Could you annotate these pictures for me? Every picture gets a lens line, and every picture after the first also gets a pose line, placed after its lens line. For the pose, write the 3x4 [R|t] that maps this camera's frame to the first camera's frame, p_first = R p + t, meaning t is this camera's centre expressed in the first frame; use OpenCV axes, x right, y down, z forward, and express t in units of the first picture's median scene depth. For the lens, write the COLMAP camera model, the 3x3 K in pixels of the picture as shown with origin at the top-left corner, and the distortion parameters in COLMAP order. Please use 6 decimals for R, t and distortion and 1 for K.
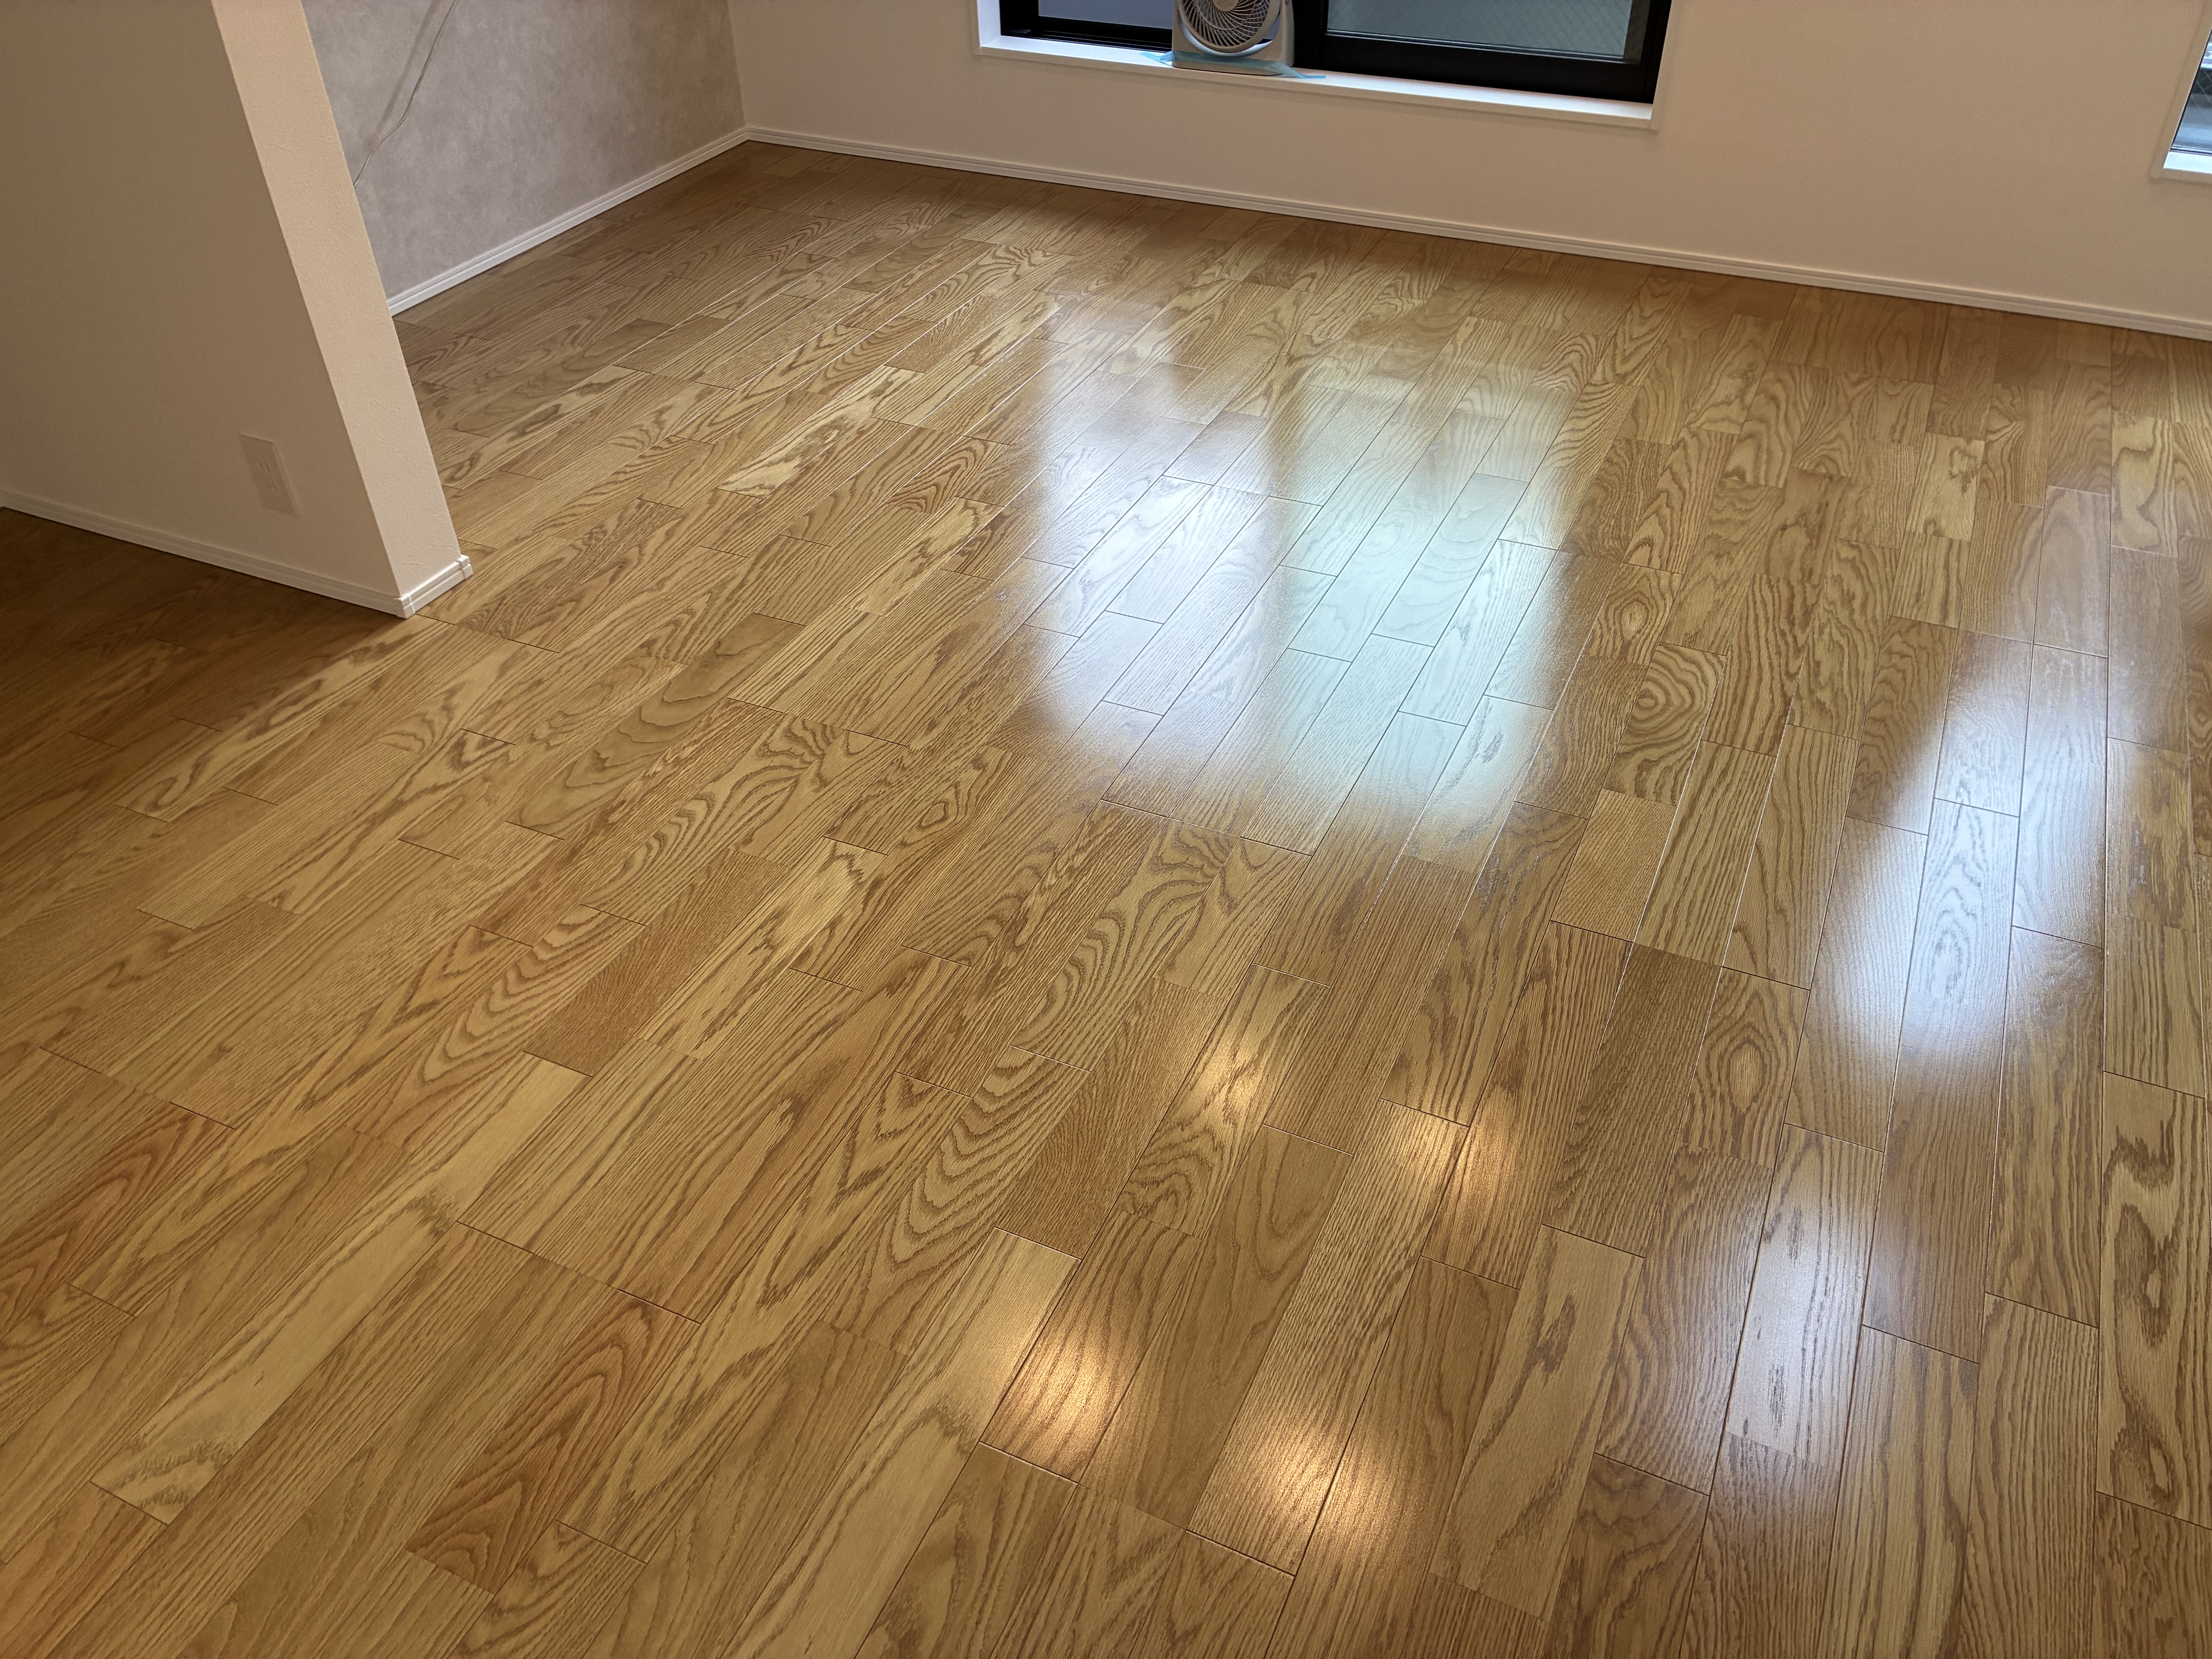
lens RADIAL K [[1643.5, 0, 1106.0], [0, 1643.5, 829.5], [0, 0, 1]] dist [0.022682, -0.004294]
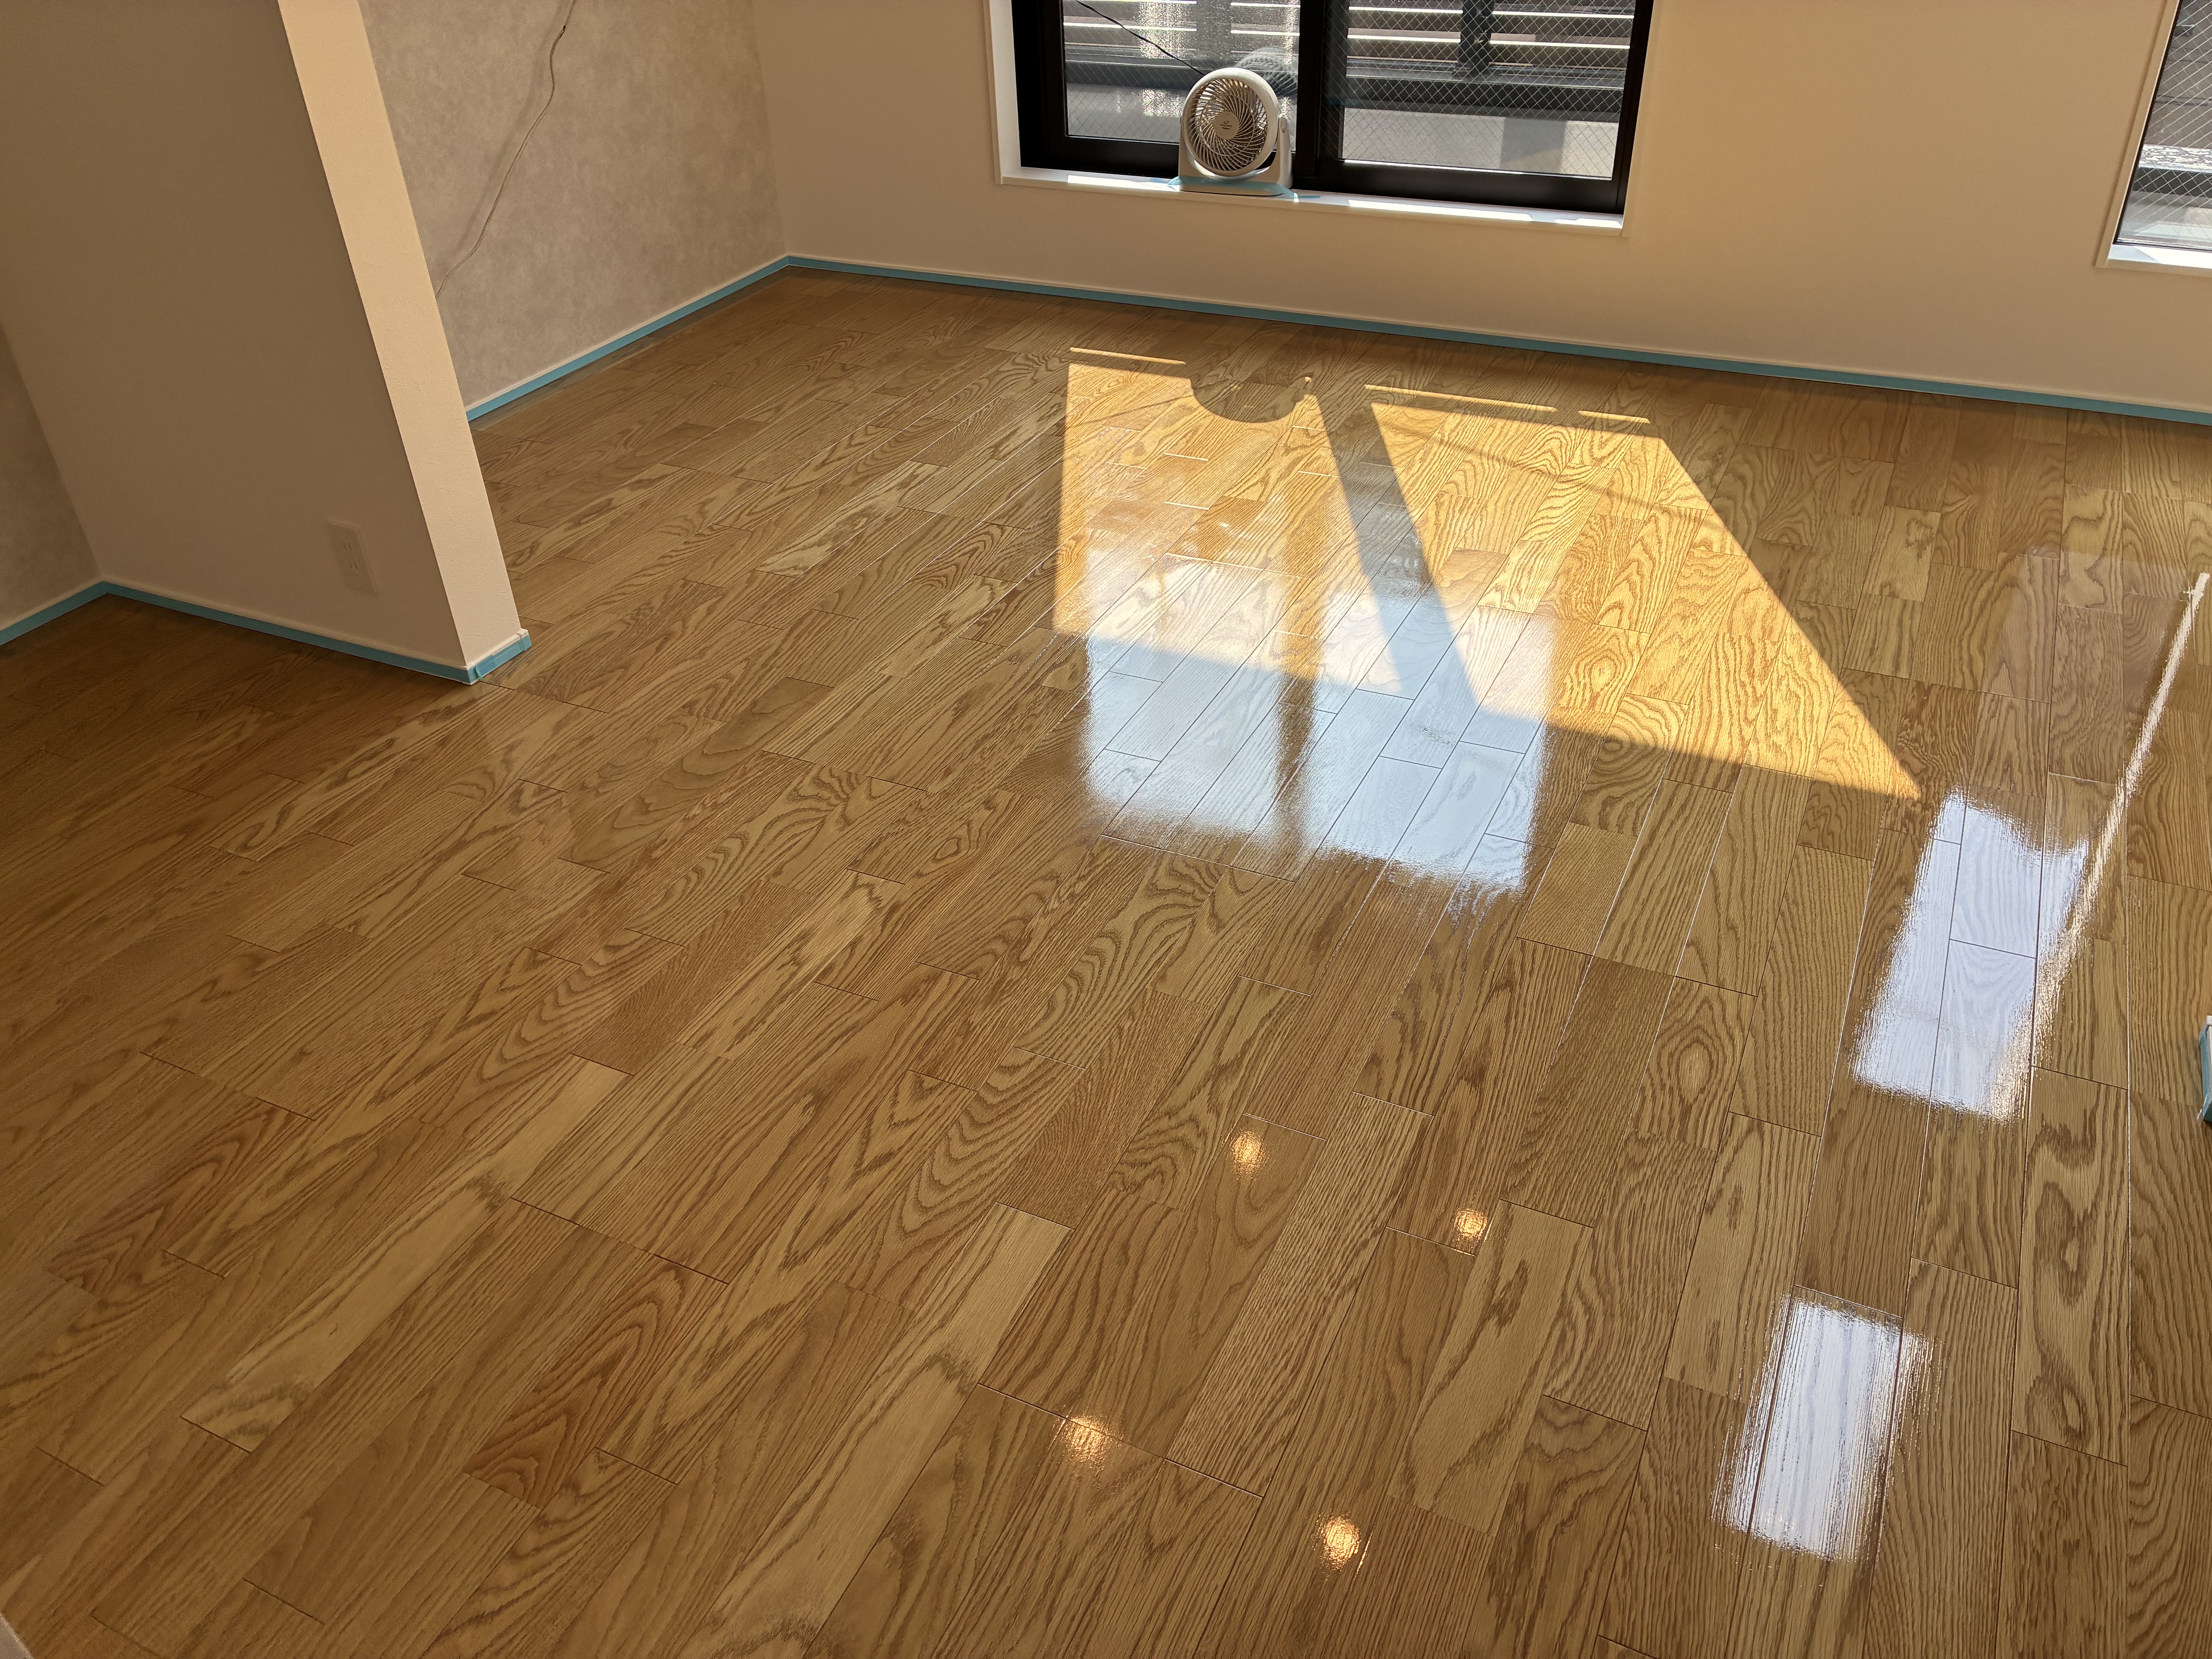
lens RADIAL K [[1643.5, 0, 1106.0], [0, 1643.5, 829.5], [0, 0, 1]] dist [0.022682, -0.004294]
pose [[0.999605, -0.010815, -0.025950, 0.032421], [0.008924, 0.997371, -0.071919, 0.064983], [0.026659, 0.071659, 0.997073, -0.095848]]
